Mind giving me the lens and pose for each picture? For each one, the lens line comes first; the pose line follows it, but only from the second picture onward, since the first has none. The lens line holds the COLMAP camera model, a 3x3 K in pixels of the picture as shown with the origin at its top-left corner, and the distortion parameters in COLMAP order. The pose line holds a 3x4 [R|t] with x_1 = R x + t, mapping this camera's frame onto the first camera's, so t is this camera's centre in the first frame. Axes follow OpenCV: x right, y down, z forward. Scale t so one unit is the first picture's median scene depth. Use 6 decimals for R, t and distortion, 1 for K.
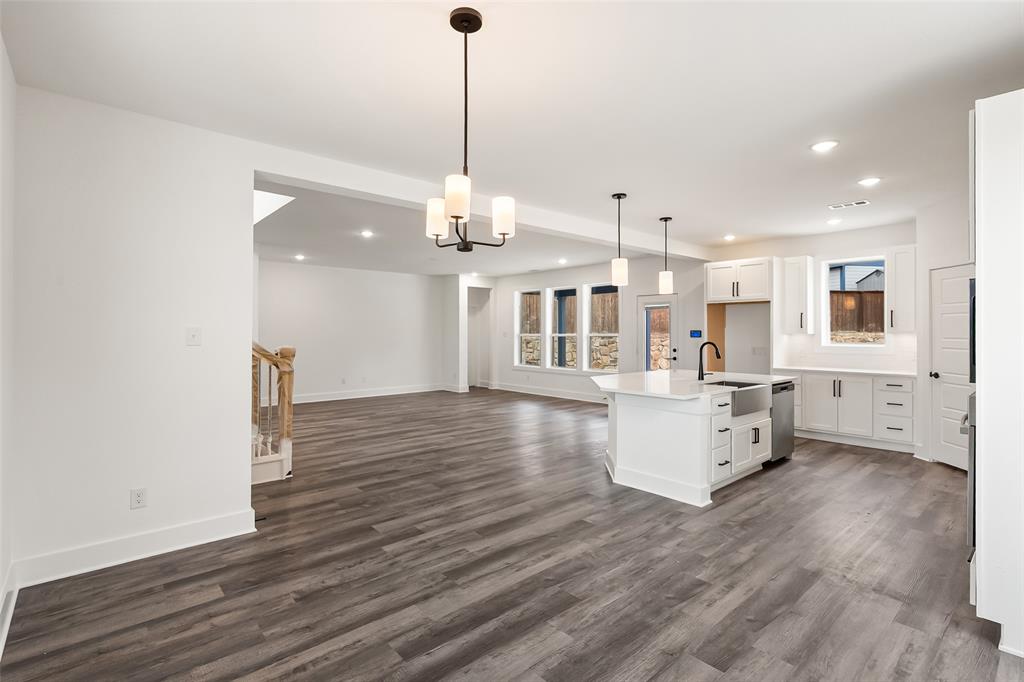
lens RADIAL K [[486.4, 0, 514.2], [0, 486.4, 329.9], [0, 0, 1]] dist [-0.001773, -0.001075]
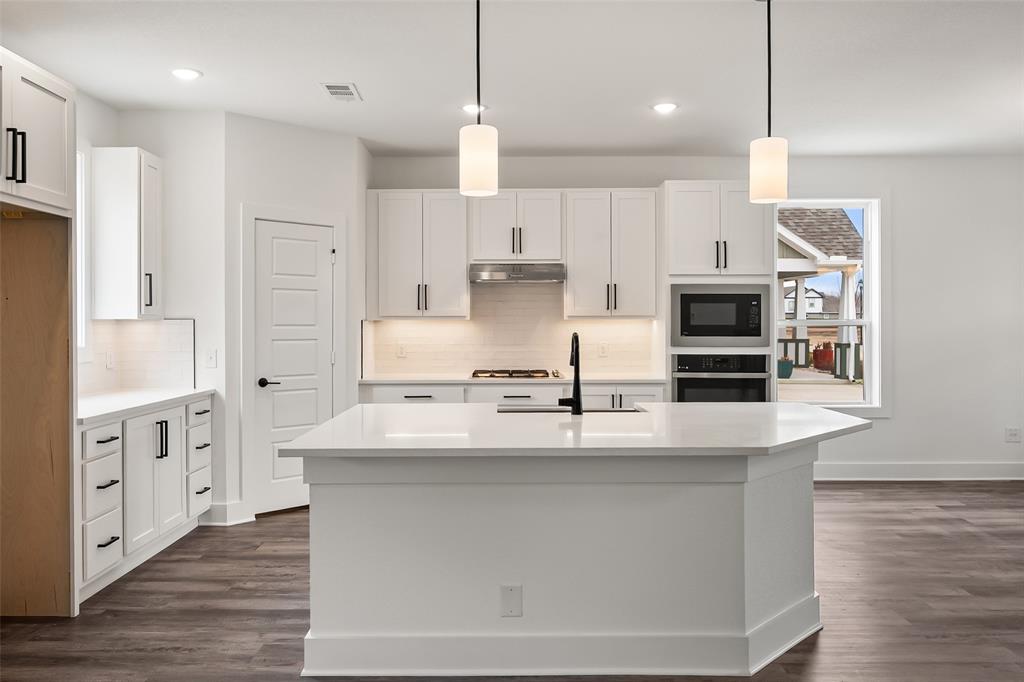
lens RADIAL K [[762.3, 0, 504.1], [0, 762.3, 324.9], [0, 0, 1]] dist [-0.007146, -0.000997]
pose [[-0.746090, 0.000638, 0.665845, -0.055979], [-0.000817, 0.999998, -0.001874, 0.019731], [-0.665845, -0.001942, -0.746088, 1.682551]]
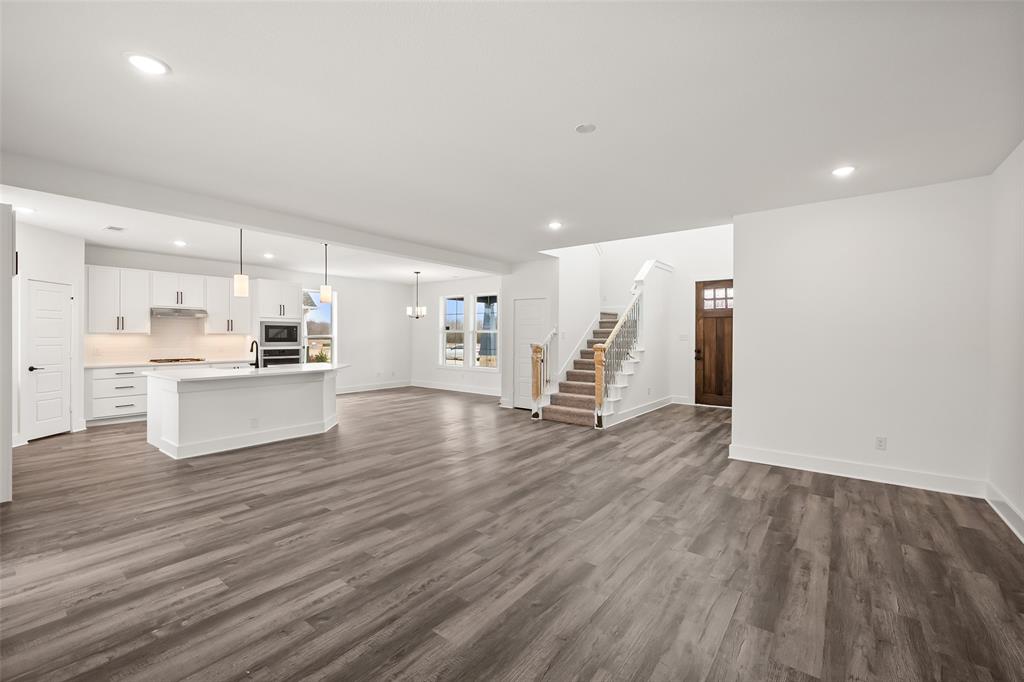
lens RADIAL K [[444.4, 0, 507.0], [0, 444.4, 335.1], [0, 0, 1]] dist [0.001280, 0.000465]
pose [[-0.984870, -0.002720, -0.173276, -0.101117], [-0.001567, 0.999976, -0.006791, 0.017945], [0.173290, -0.006417, -0.984850, 2.515475]]
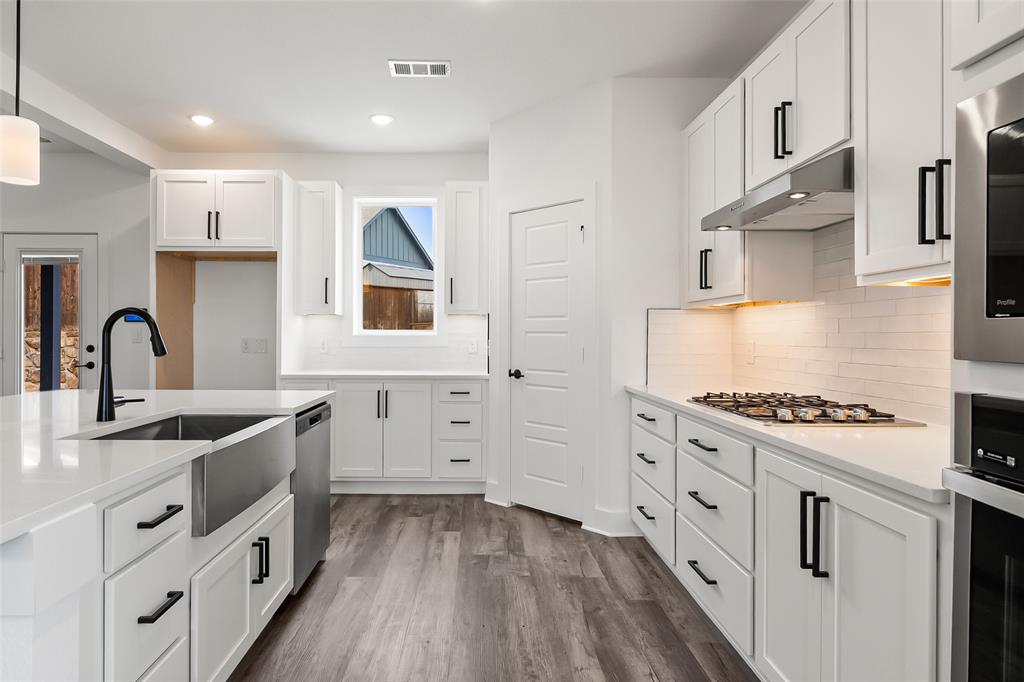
lens RADIAL K [[578.7, 0, 476.1], [0, 578.7, 335.4], [0, 0, 1]] dist [-0.008244, -0.000860]
pose [[0.660898, 0.002426, 0.750472, 0.267230], [-0.007282, 0.999968, 0.003181, 0.042610], [-0.750440, -0.007567, 0.660895, 0.571792]]
